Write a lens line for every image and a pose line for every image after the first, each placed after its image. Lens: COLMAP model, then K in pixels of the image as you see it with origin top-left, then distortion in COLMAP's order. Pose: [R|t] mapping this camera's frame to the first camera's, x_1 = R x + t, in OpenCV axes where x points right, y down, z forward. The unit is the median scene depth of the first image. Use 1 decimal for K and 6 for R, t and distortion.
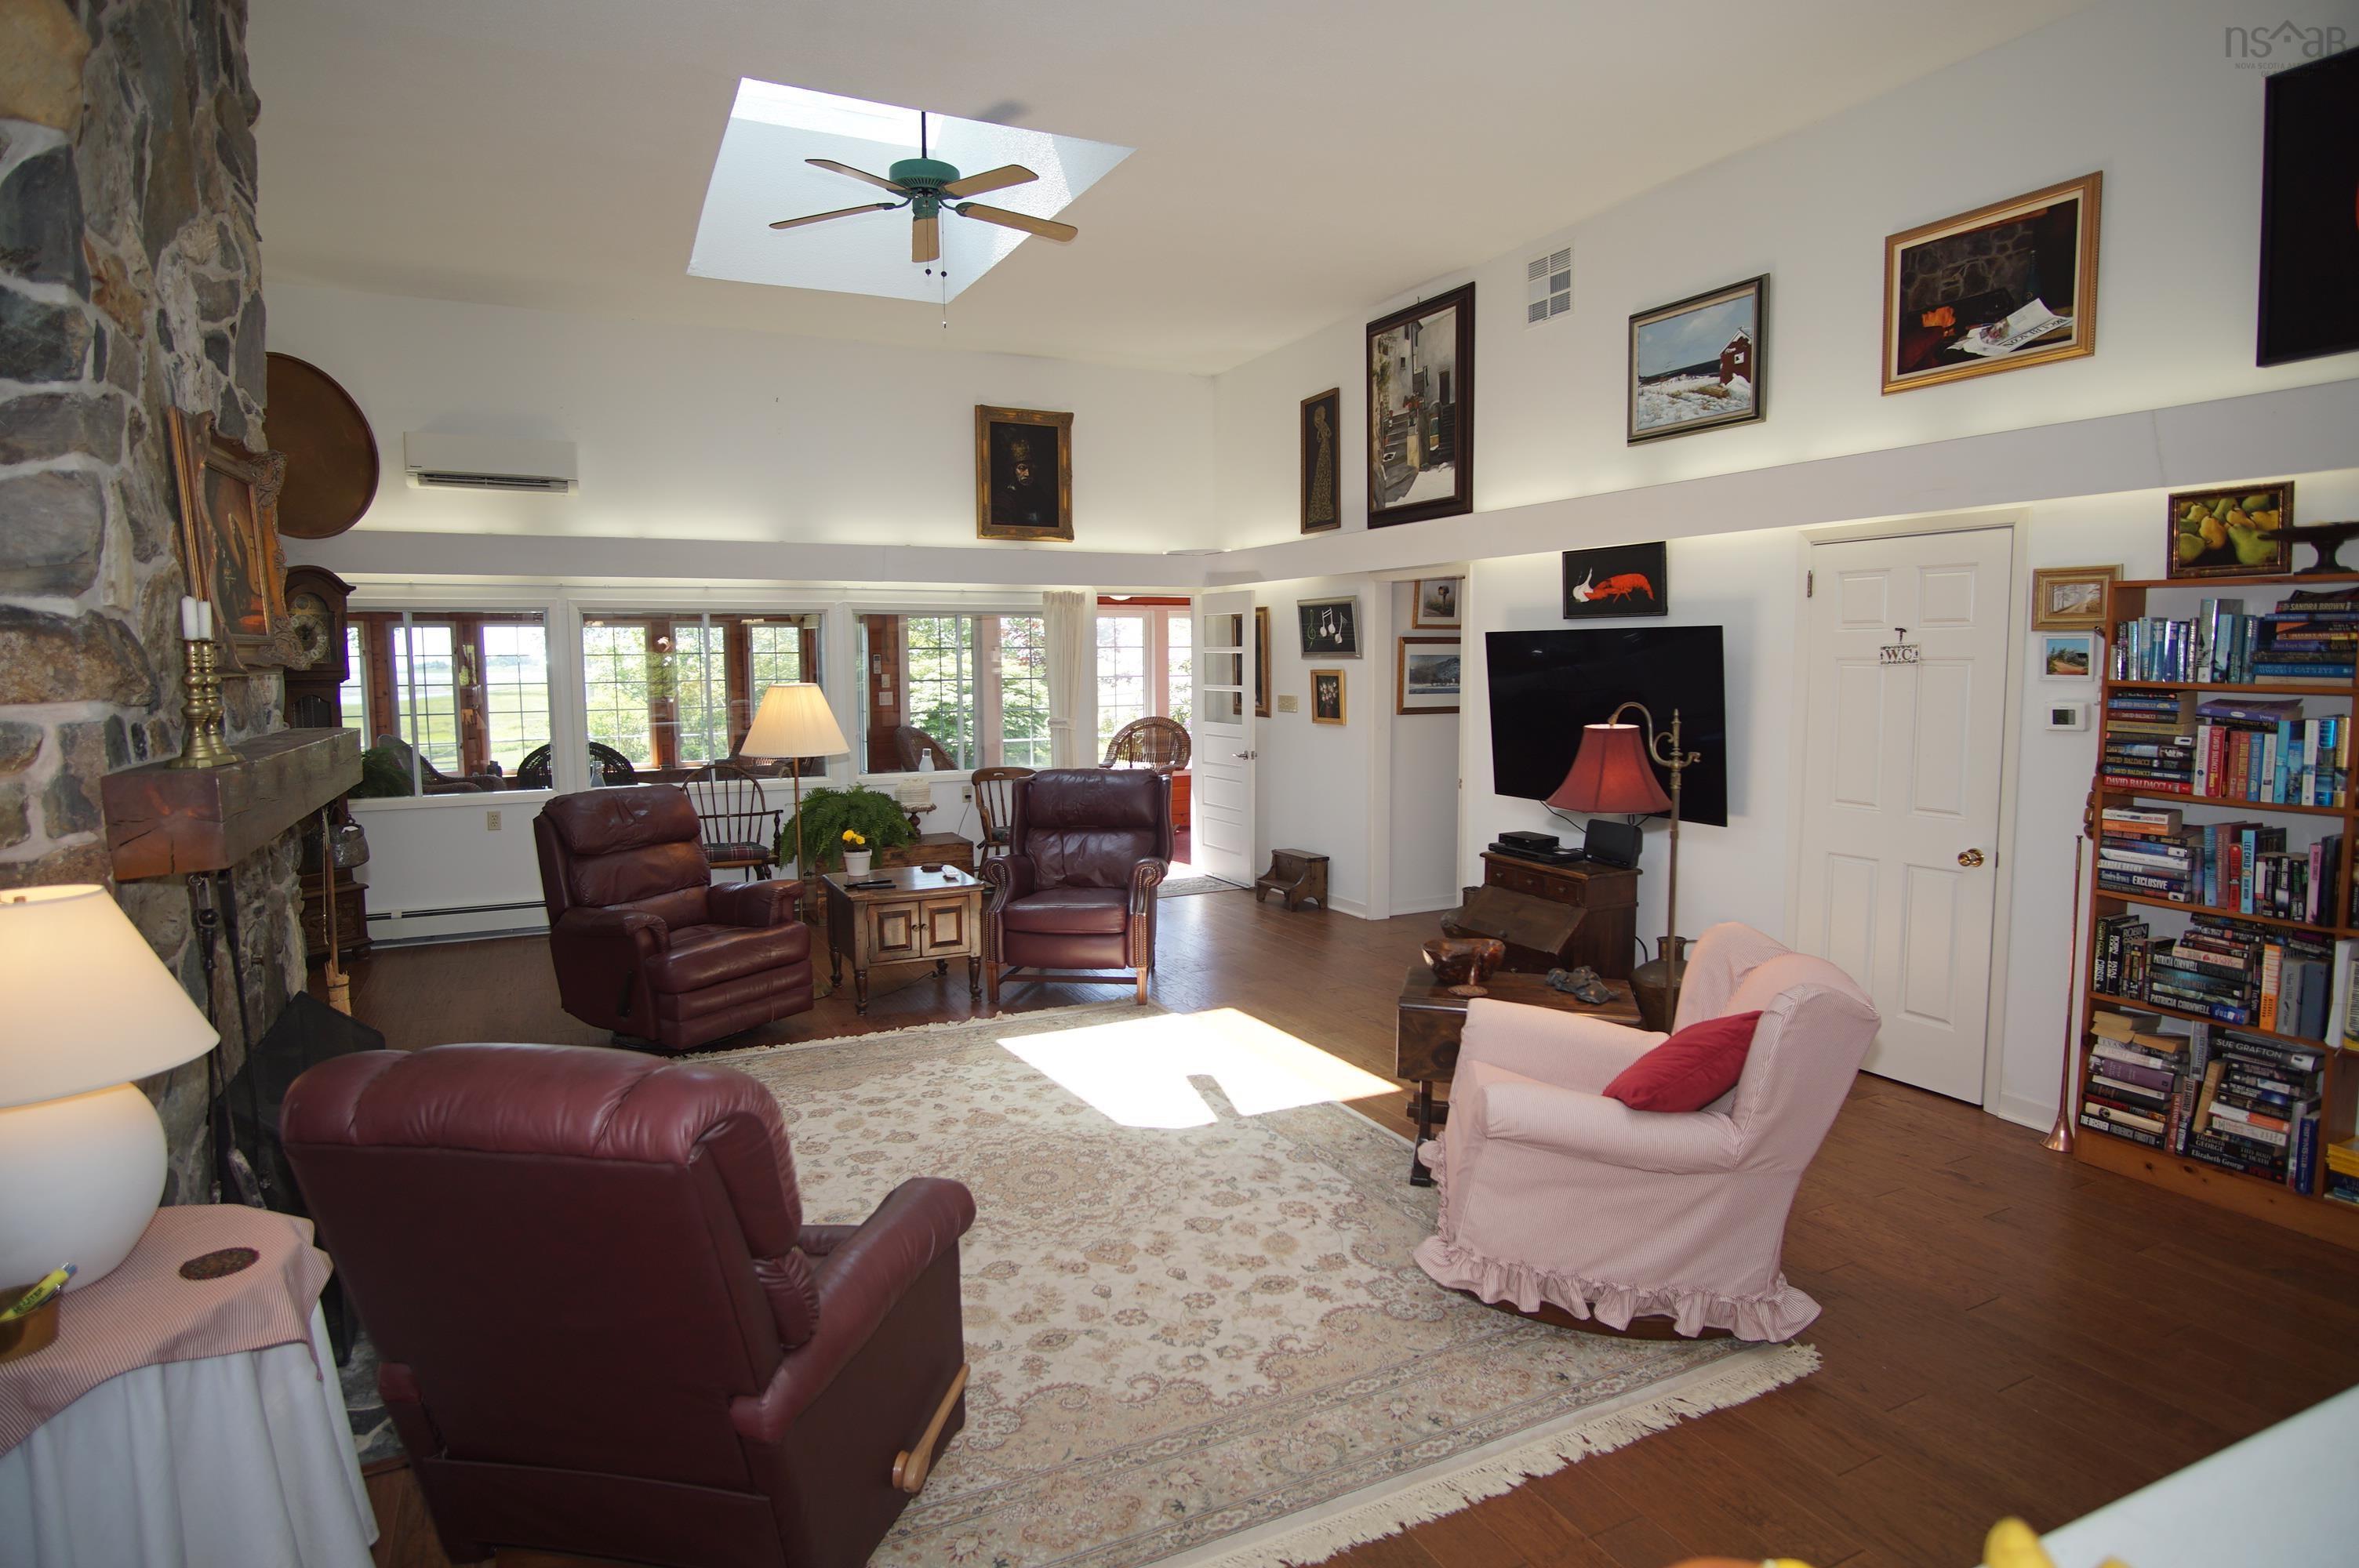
lens RADIAL K [[1262.2, 0, 1174.3], [0, 1262.2, 777.1], [0, 0, 1]] dist [-0.031516, 0.007374]
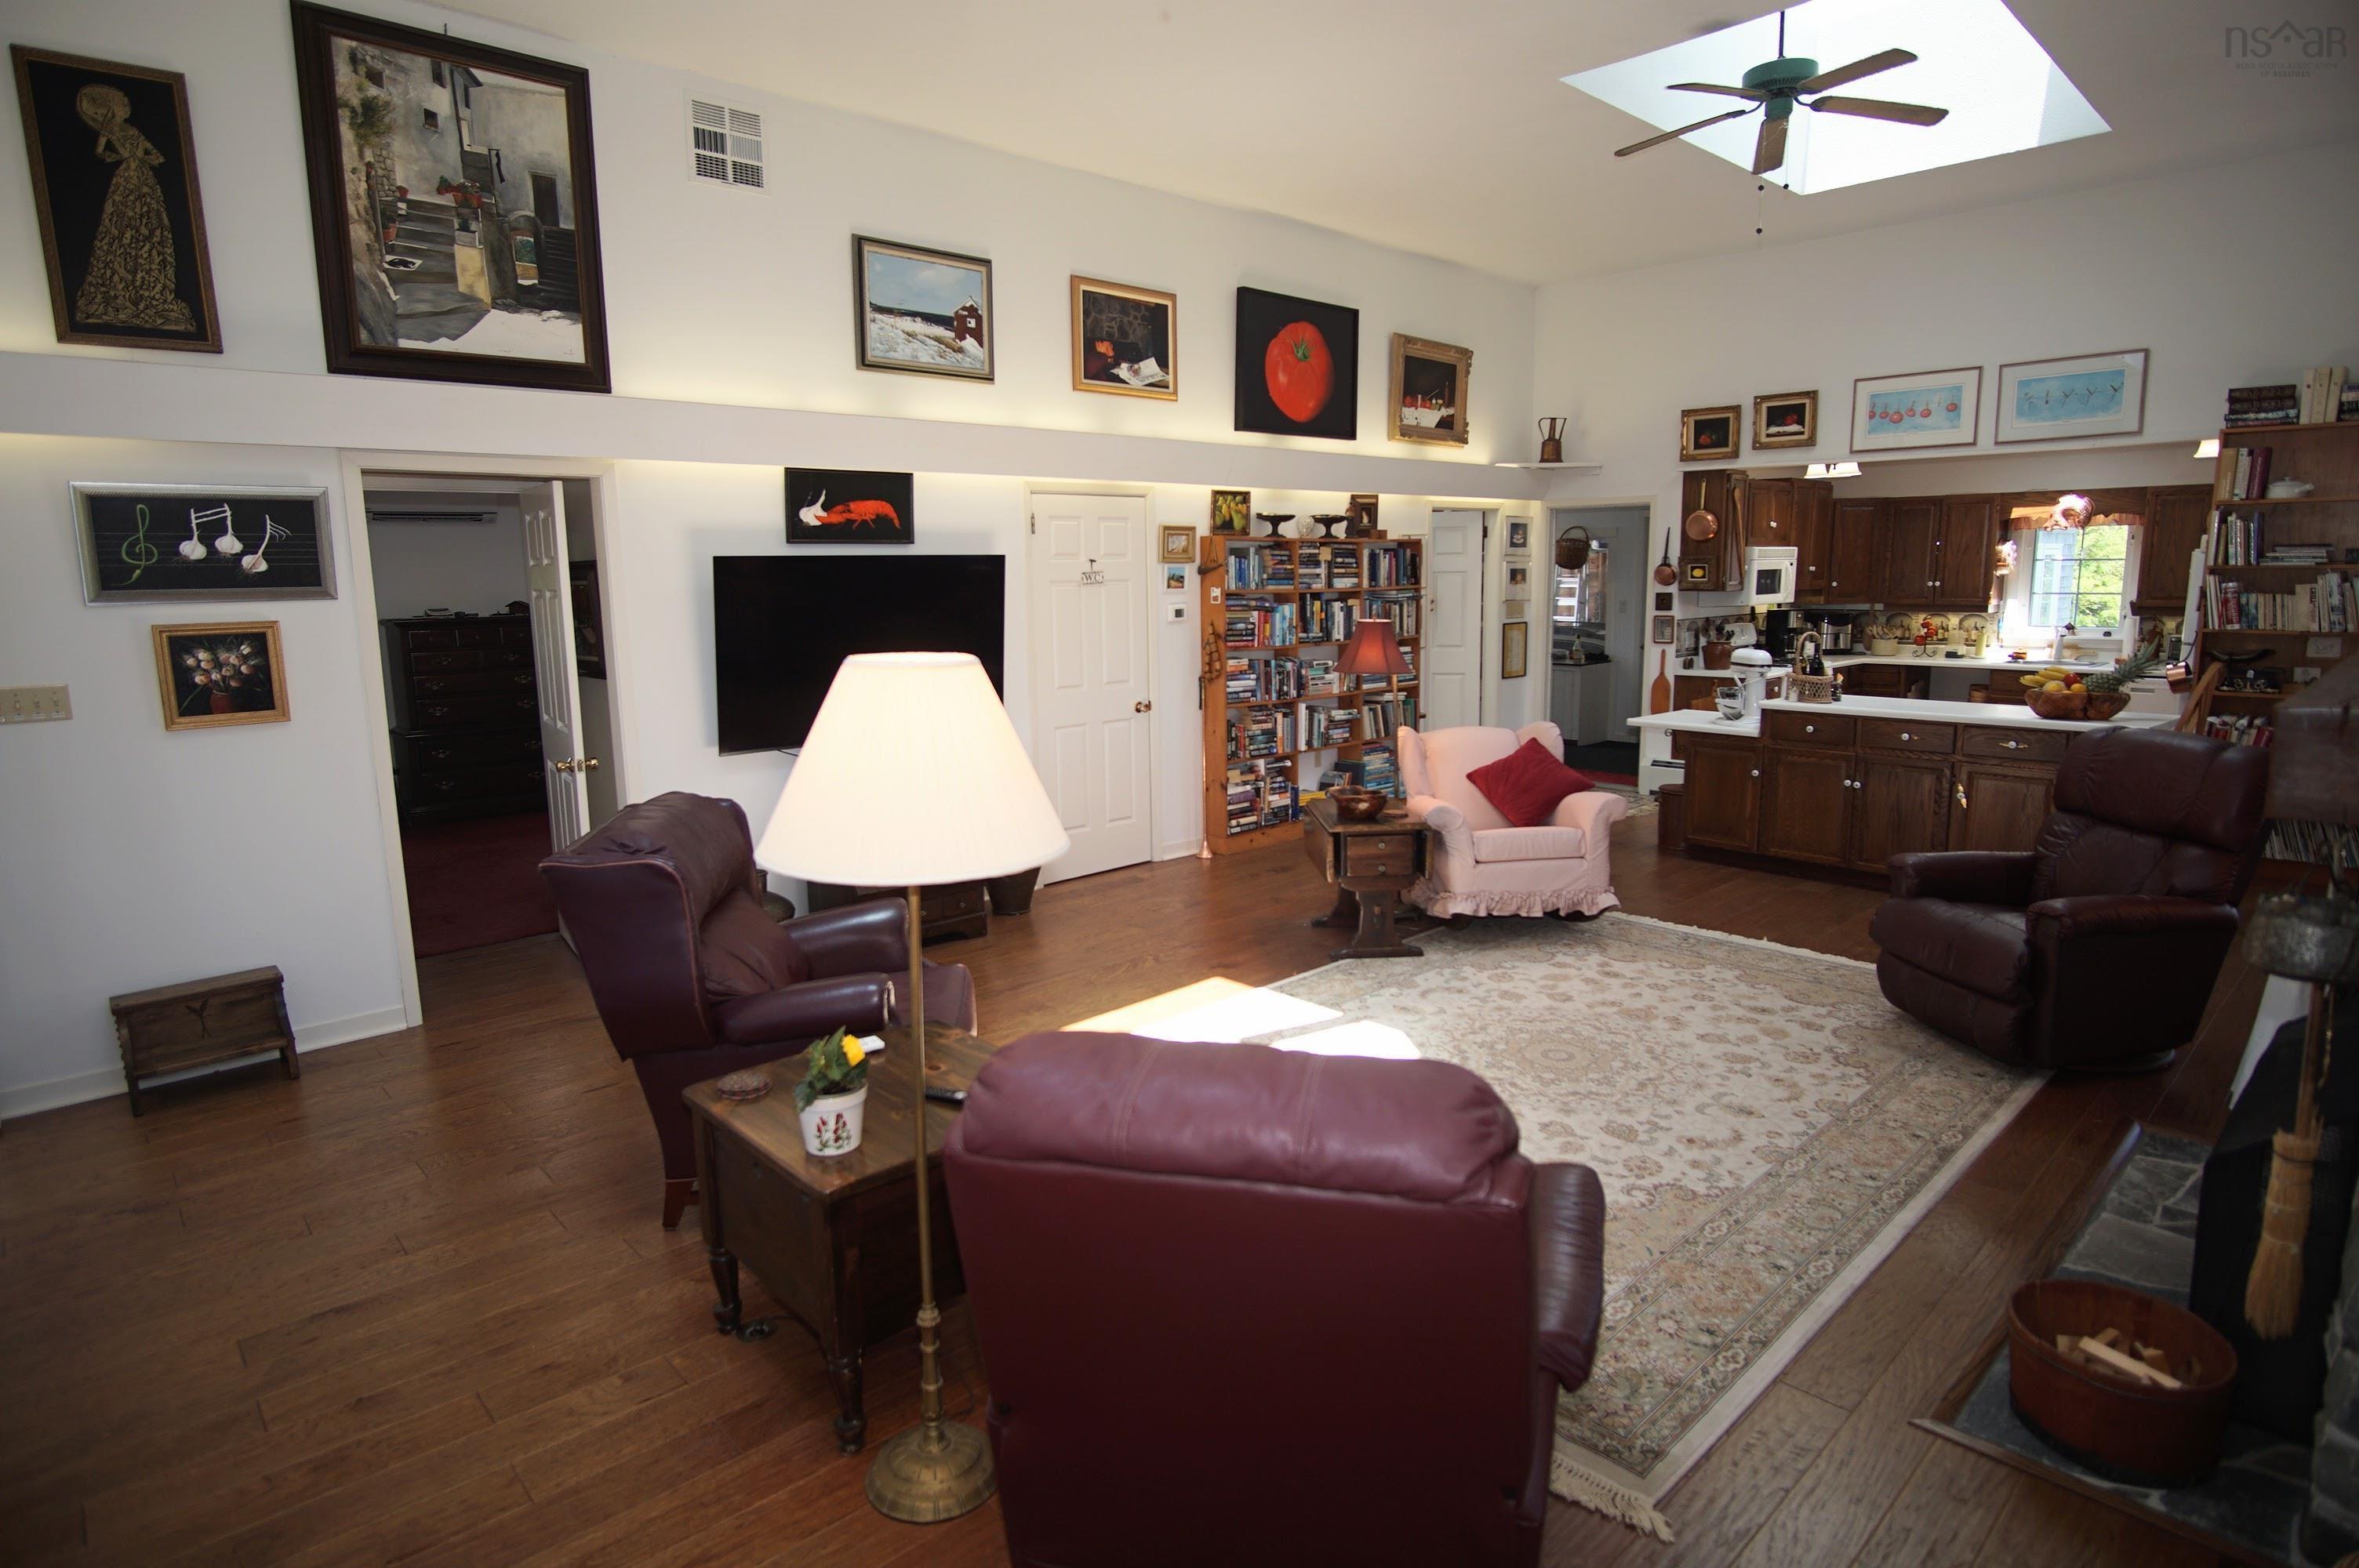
lens RADIAL K [[1262.2, 0, 1177.3], [0, 1262.2, 777.4], [0, 0, 1]] dist [-0.031516, 0.007374]
pose [[-0.284417, -0.143298, 0.947931, -0.758704], [0.108651, 0.977578, 0.180380, -0.110922], [-0.952524, 0.154297, -0.262470, 1.175515]]
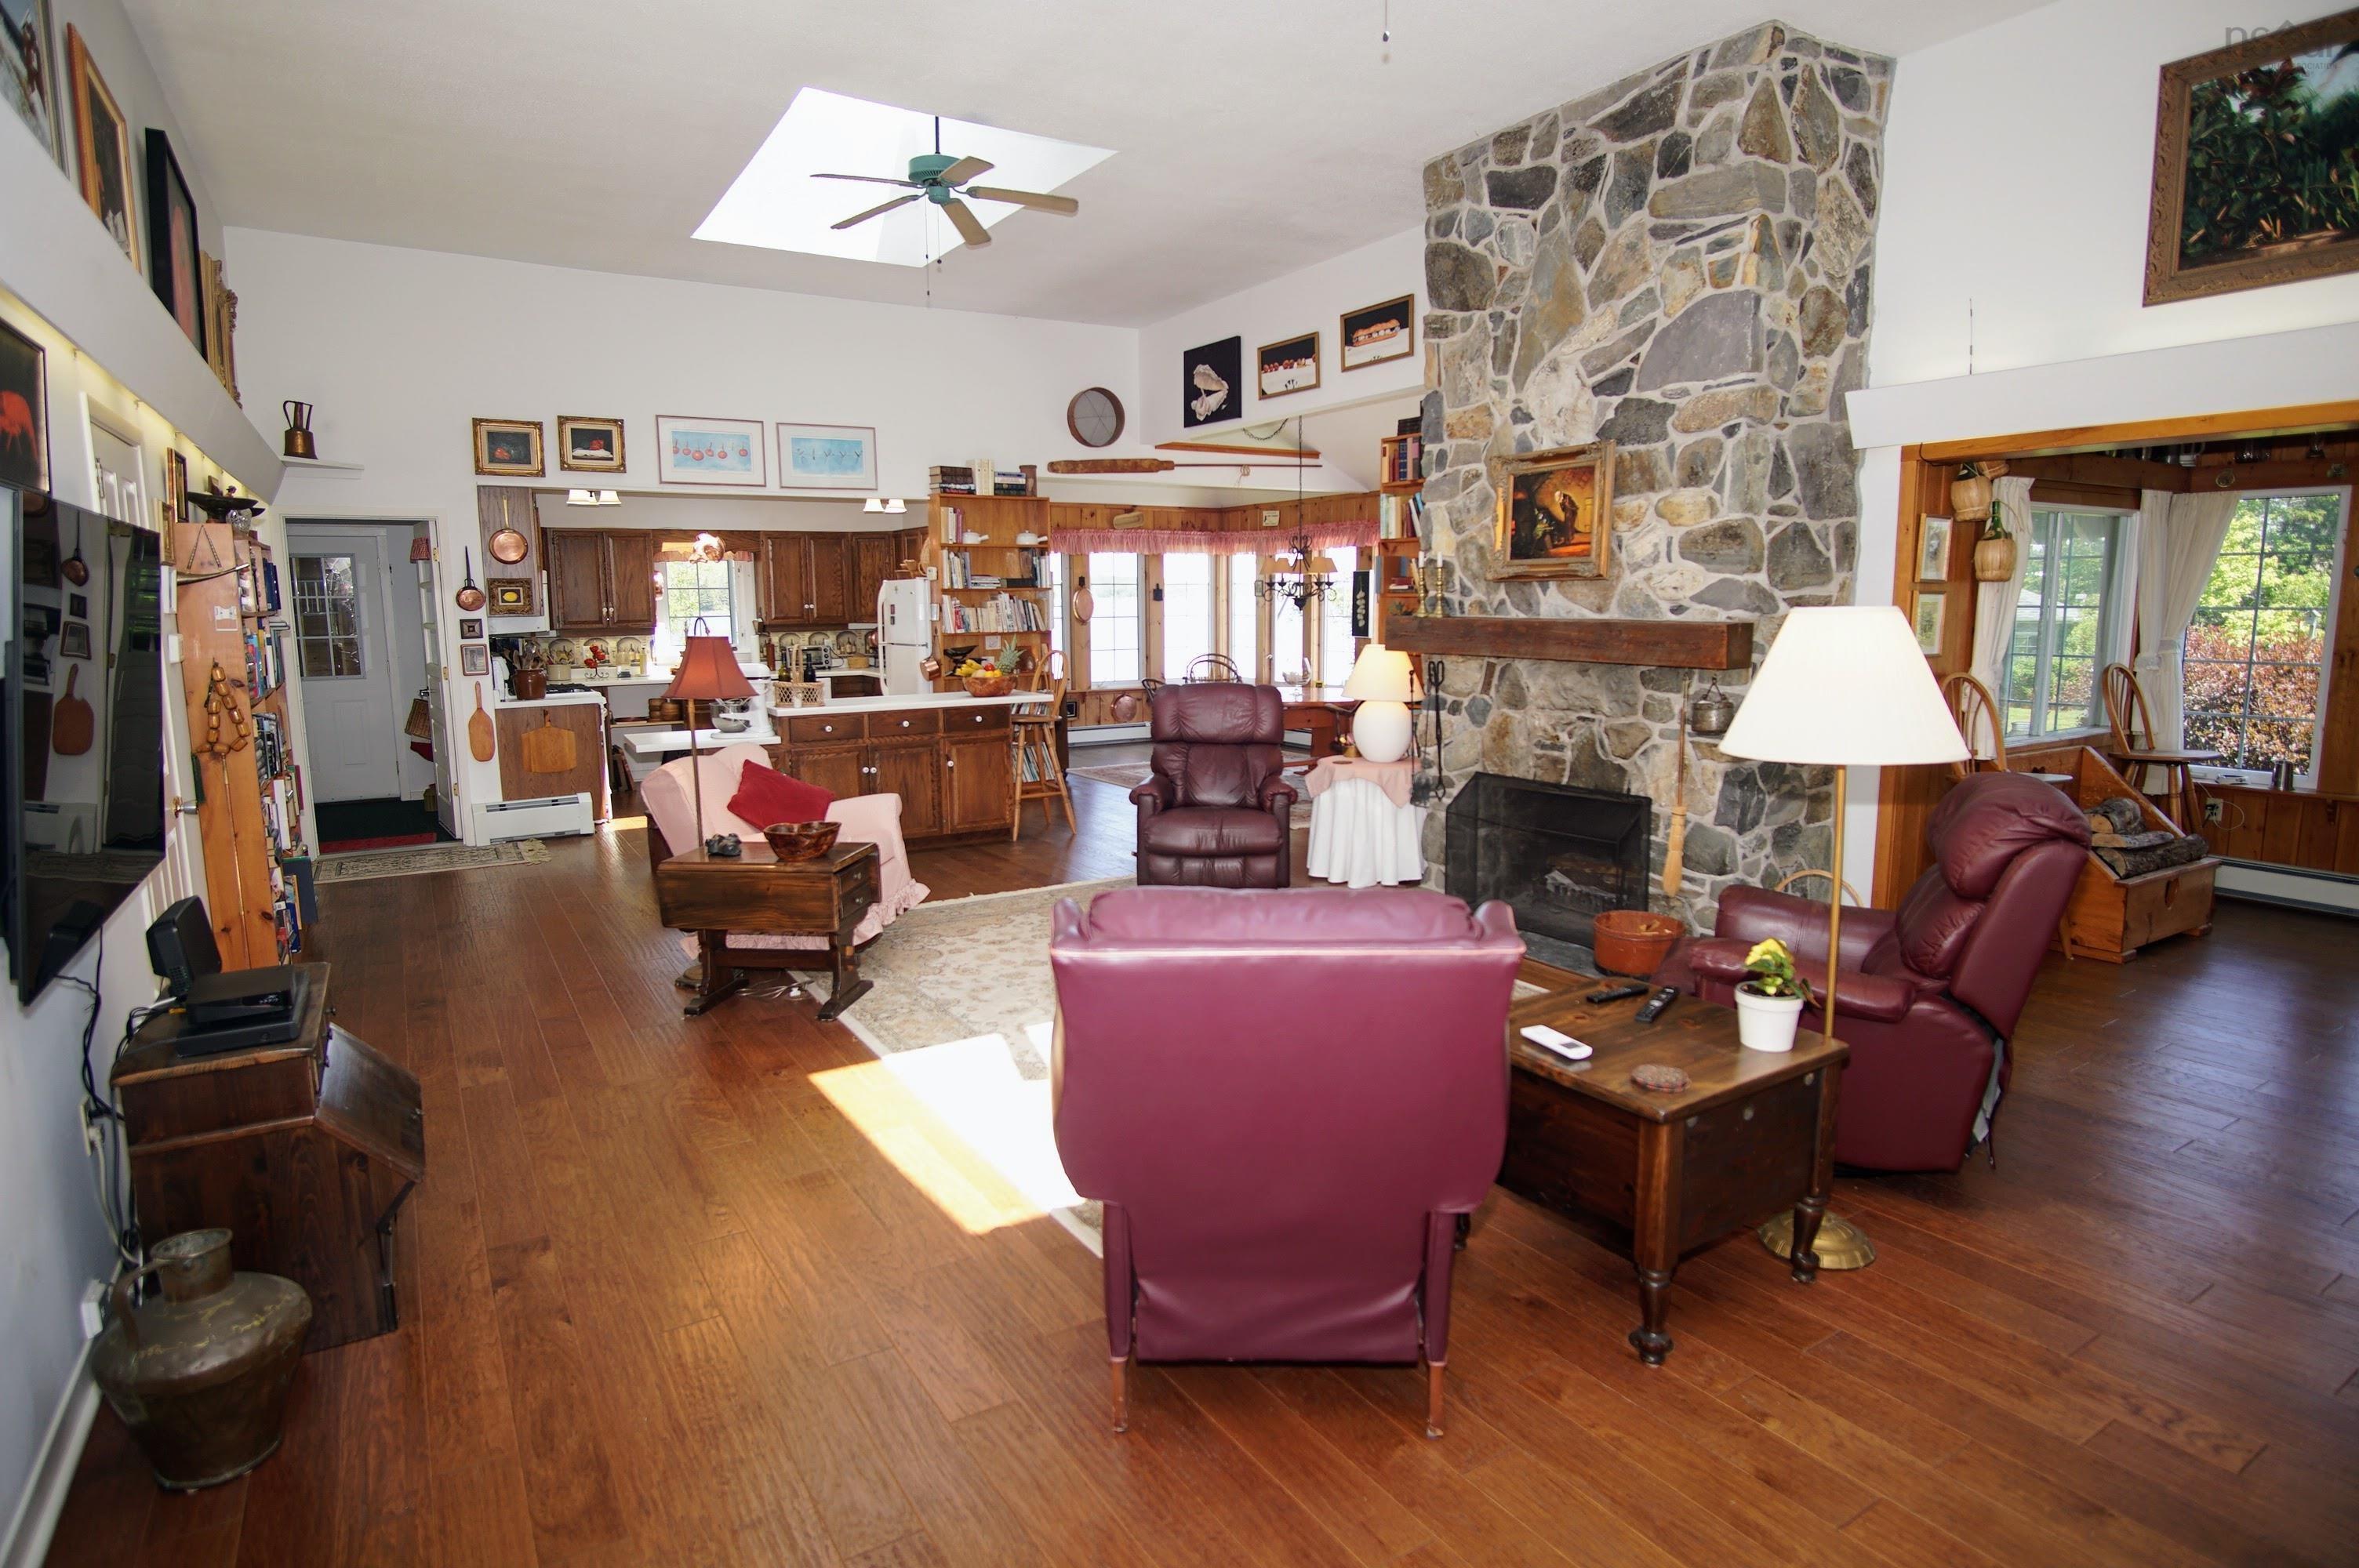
lens RADIAL K [[1262.2, 0, 1176.9], [0, 1262.2, 774.5], [0, 0, 1]] dist [-0.031516, 0.007374]
pose [[-0.995119, 0.029770, -0.094086, -0.006899], [0.006867, 0.971989, 0.234927, -0.143507], [0.098444, 0.233134, -0.967449, 1.655056]]
